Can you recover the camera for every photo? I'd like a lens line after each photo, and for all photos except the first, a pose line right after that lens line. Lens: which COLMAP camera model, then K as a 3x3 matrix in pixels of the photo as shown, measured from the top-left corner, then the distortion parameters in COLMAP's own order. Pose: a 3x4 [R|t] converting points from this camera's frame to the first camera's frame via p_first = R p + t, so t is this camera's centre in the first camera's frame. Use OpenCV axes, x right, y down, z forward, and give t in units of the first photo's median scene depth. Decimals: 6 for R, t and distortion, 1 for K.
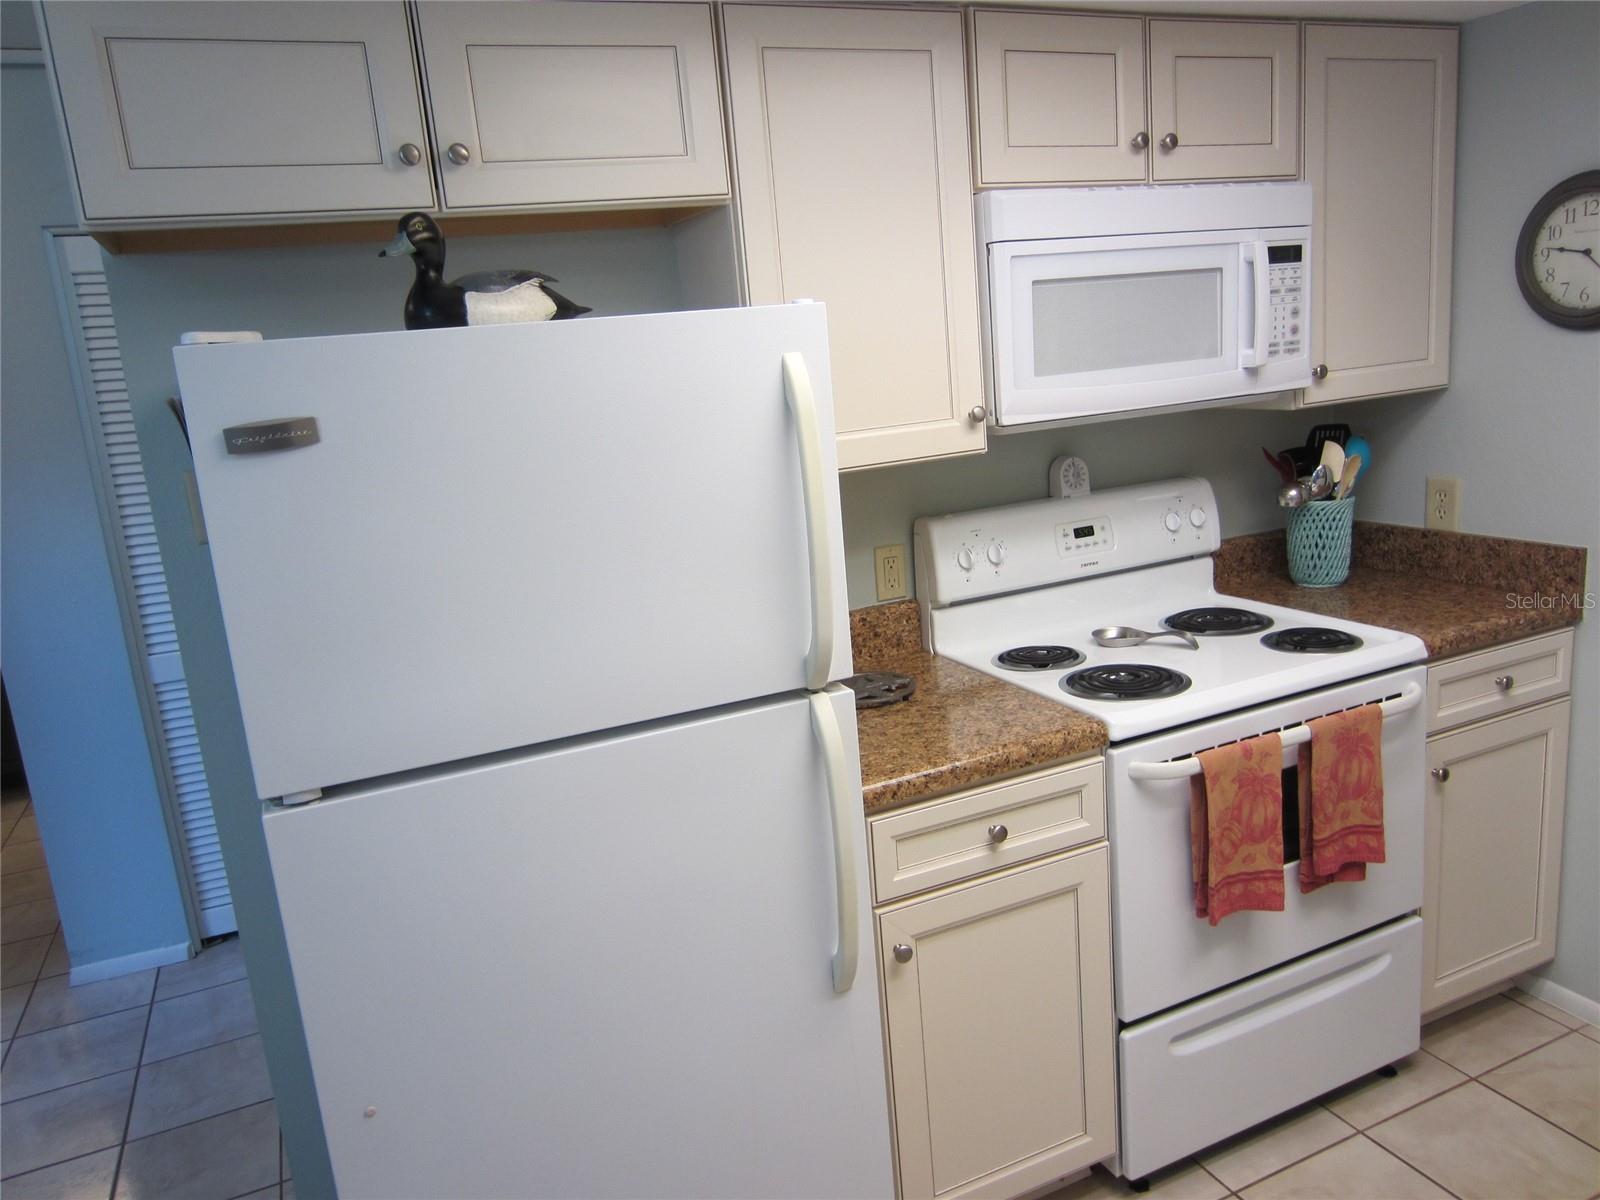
lens RADIAL K [[1160.3, 0, 805.8], [0, 1160.3, 596.3], [0, 0, 1]] dist [-0.017198, 0.009107]
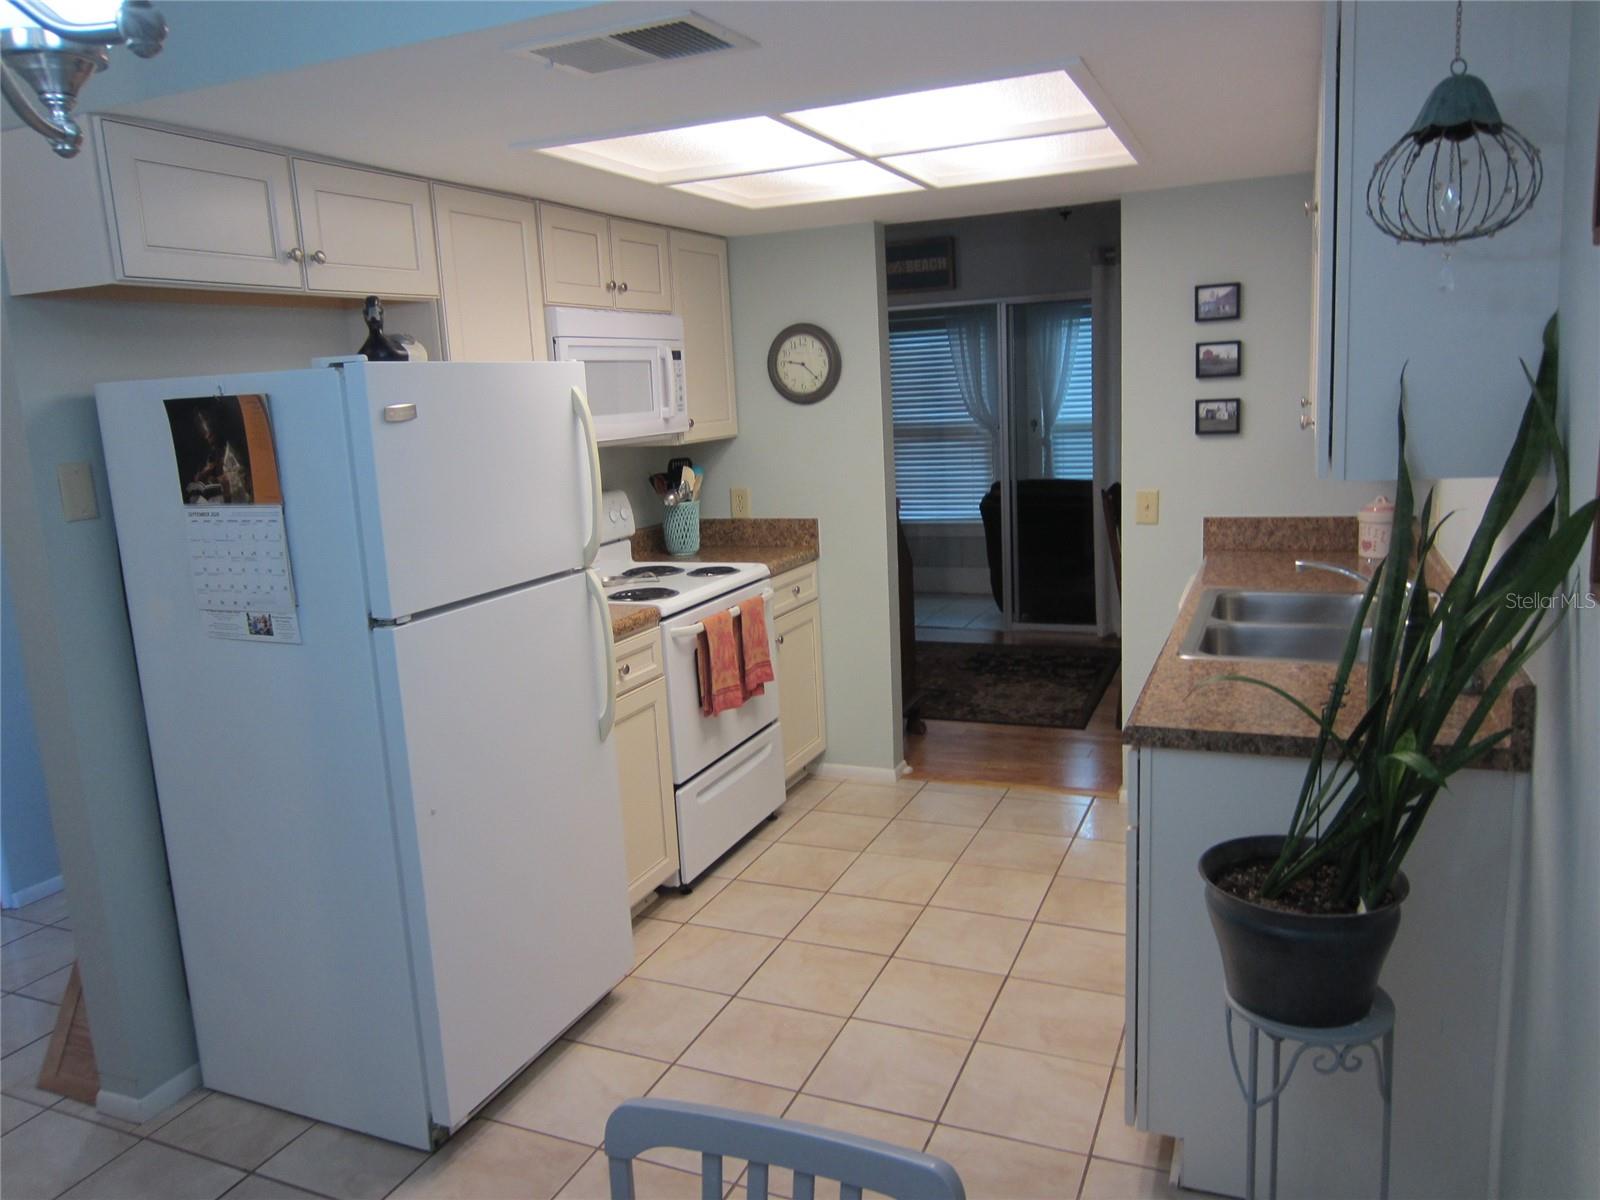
lens RADIAL K [[1160.3, 0, 805.9], [0, 1160.3, 596.9], [0, 0, 1]] dist [-0.017198, 0.009107]
pose [[0.737342, -0.074119, 0.671441, -0.662340], [0.132687, 0.990490, -0.036371, 0.162434], [-0.662361, 0.115909, 0.740165, -0.404657]]
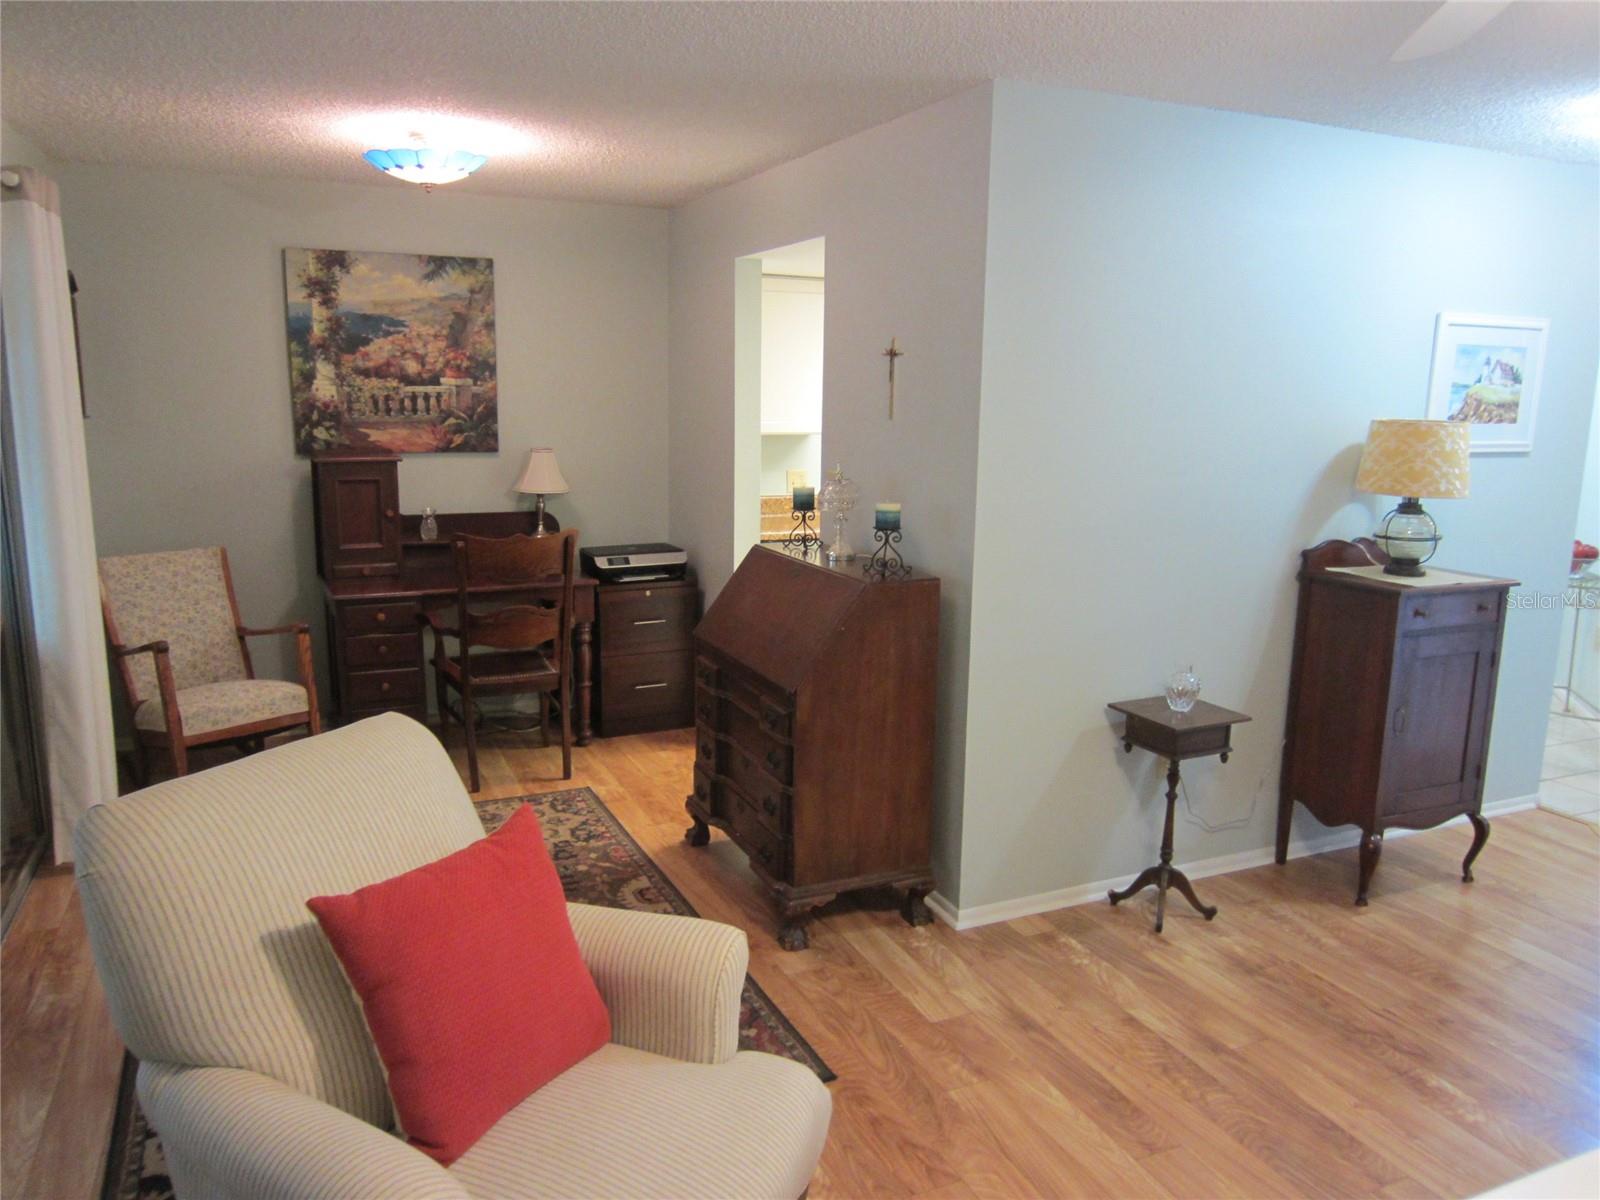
lens RADIAL K [[1160.3, 0, 801.2], [0, 1160.3, 607.2], [0, 0, 1]] dist [-0.017198, 0.009107]
pose [[-0.997296, 0.070201, 0.021719, 0.817075], [0.073061, 0.915605, 0.395385, -0.697933], [0.007871, 0.395902, -0.918259, 2.781543]]
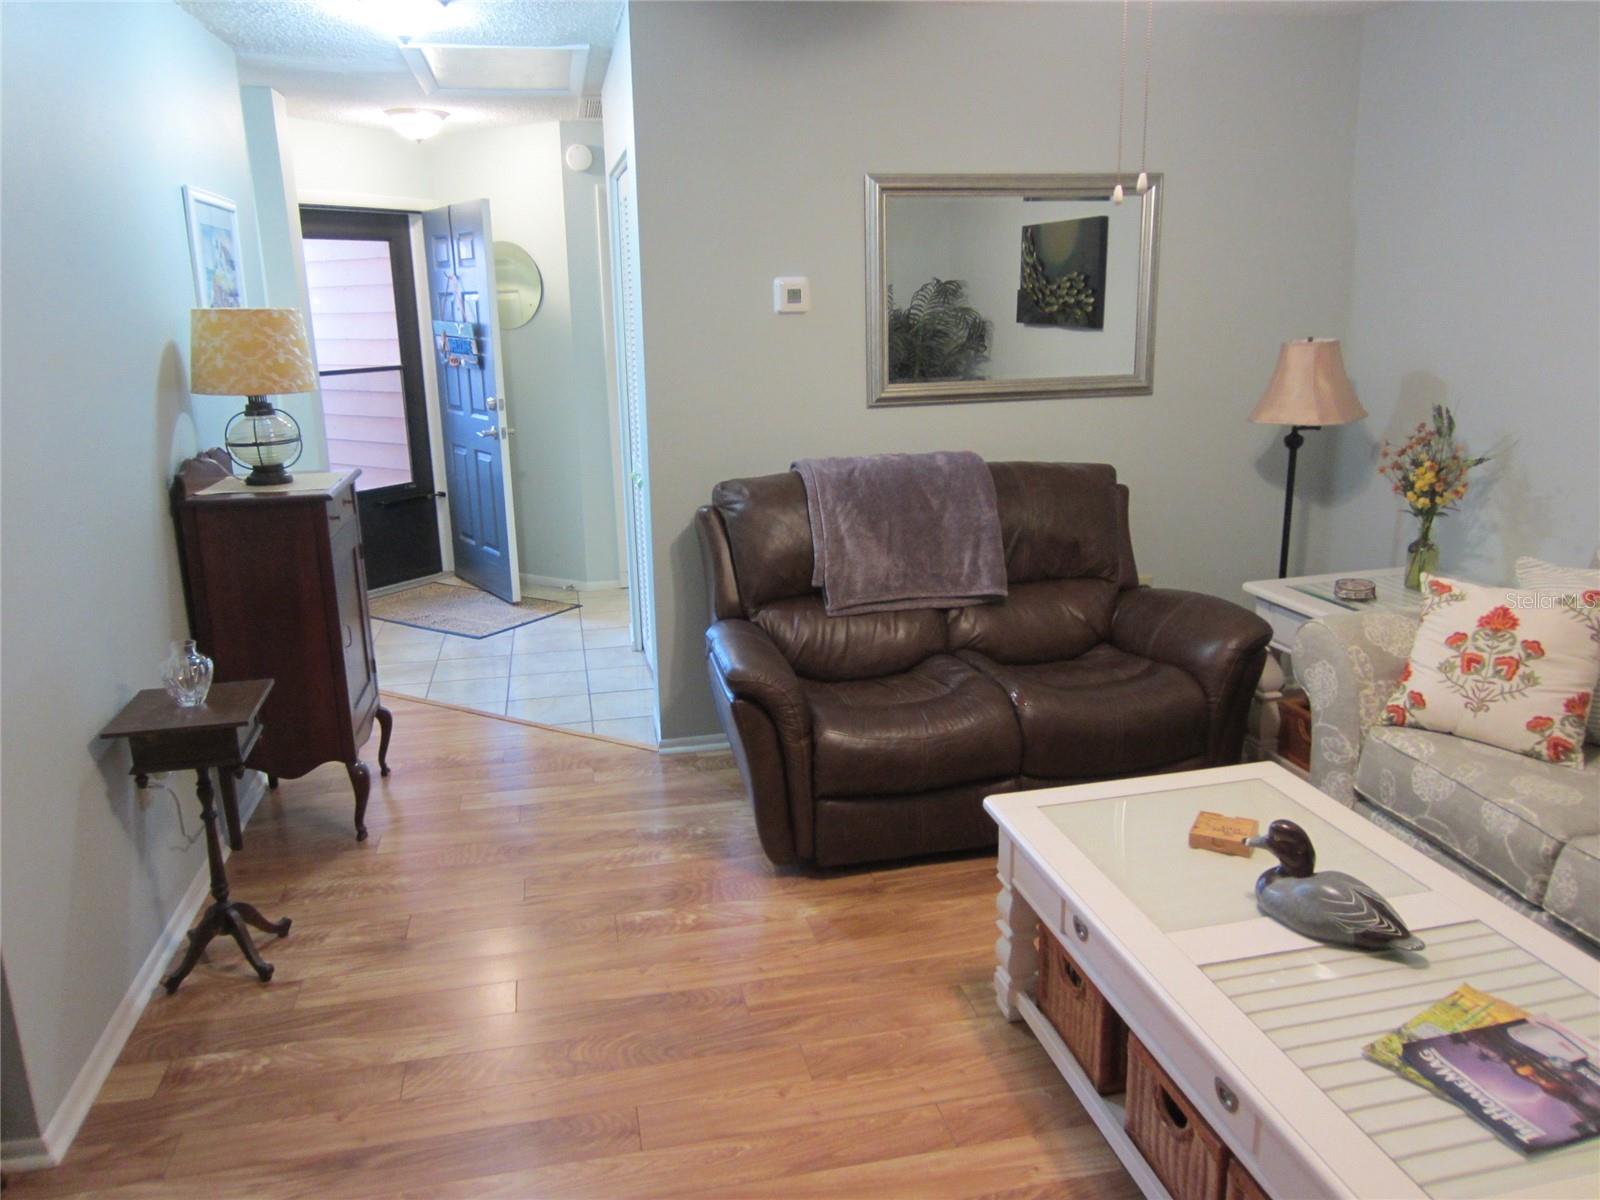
lens RADIAL K [[1160.3, 0, 800.4], [0, 1160.3, 599.3], [0, 0, 1]] dist [-0.017198, 0.009107]
pose [[-0.216161, 0.333206, -0.917741, 1.260900], [-0.169396, 0.912910, 0.371350, -0.549132], [0.961550, 0.235733, -0.140892, 2.129187]]
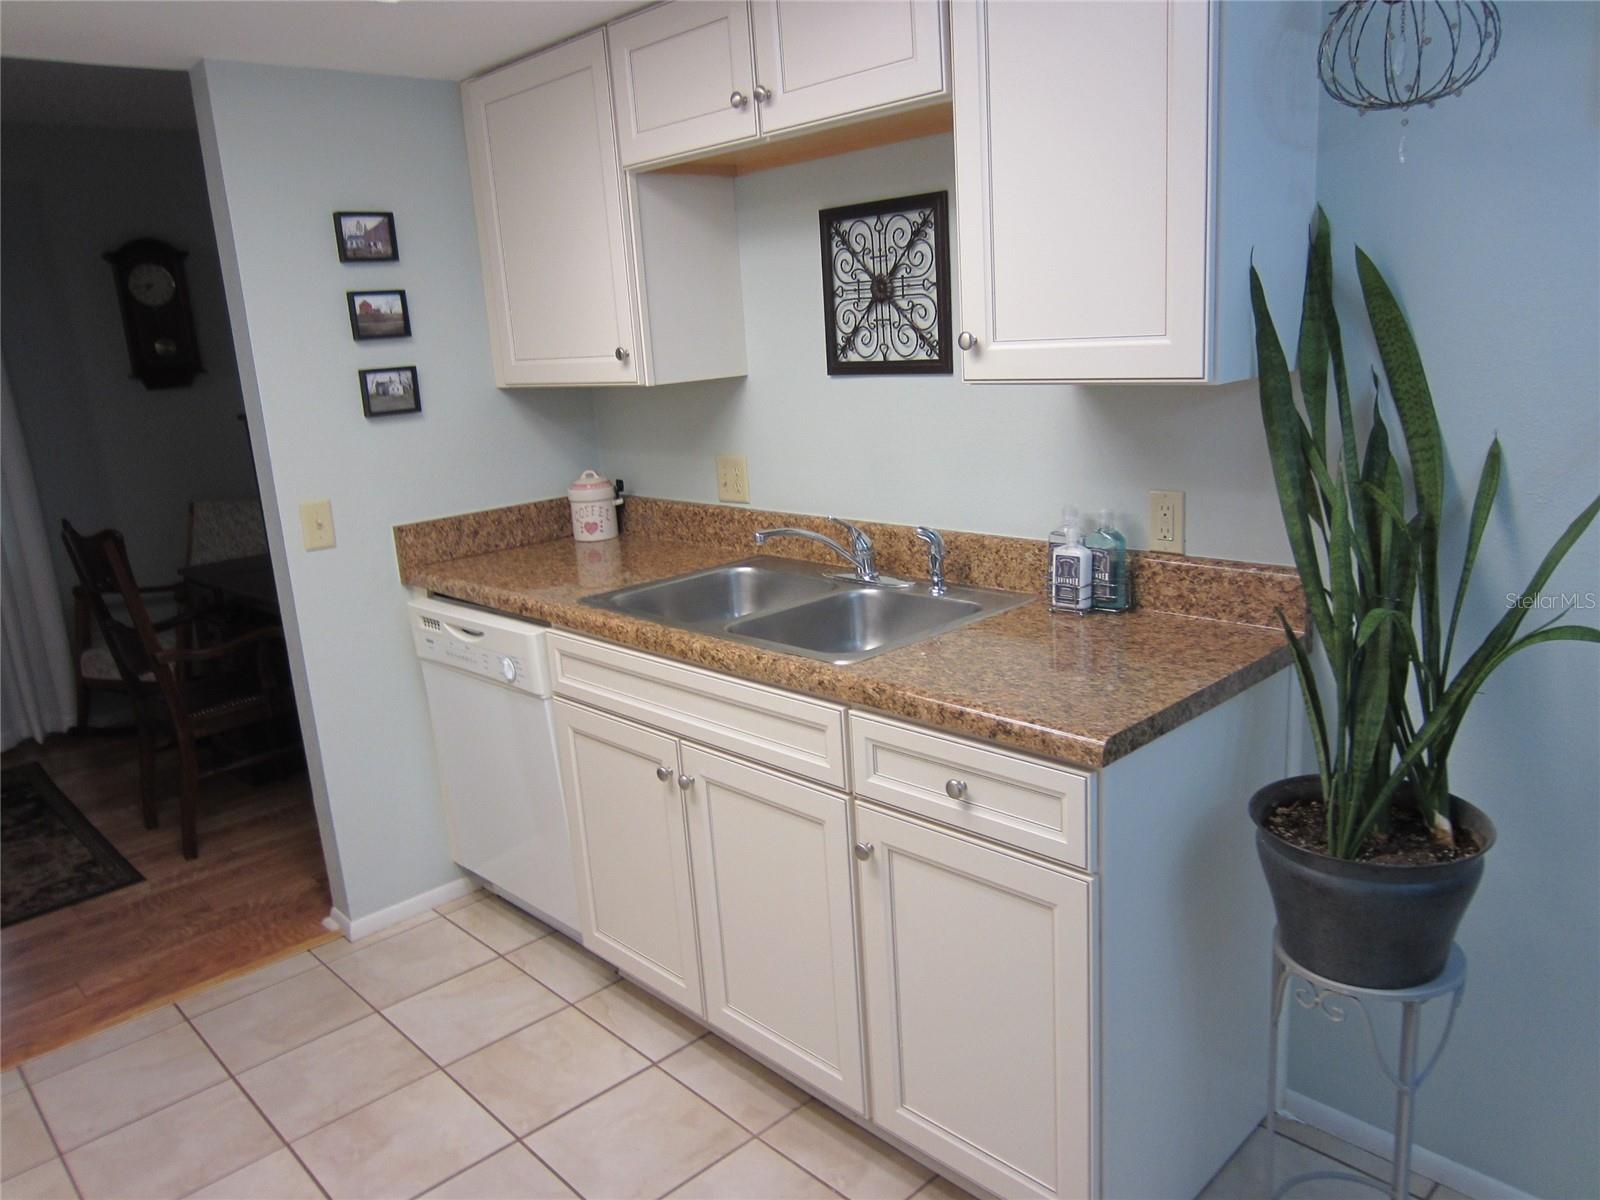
lens RADIAL K [[1160.3, 0, 811.7], [0, 1160.3, 601.3], [0, 0, 1]] dist [-0.017198, 0.009107]
pose [[-0.317897, -0.116476, 0.940944, -0.427159], [0.291984, 0.932166, 0.214036, -0.006699], [-0.902046, 0.342782, -0.262324, 0.436172]]
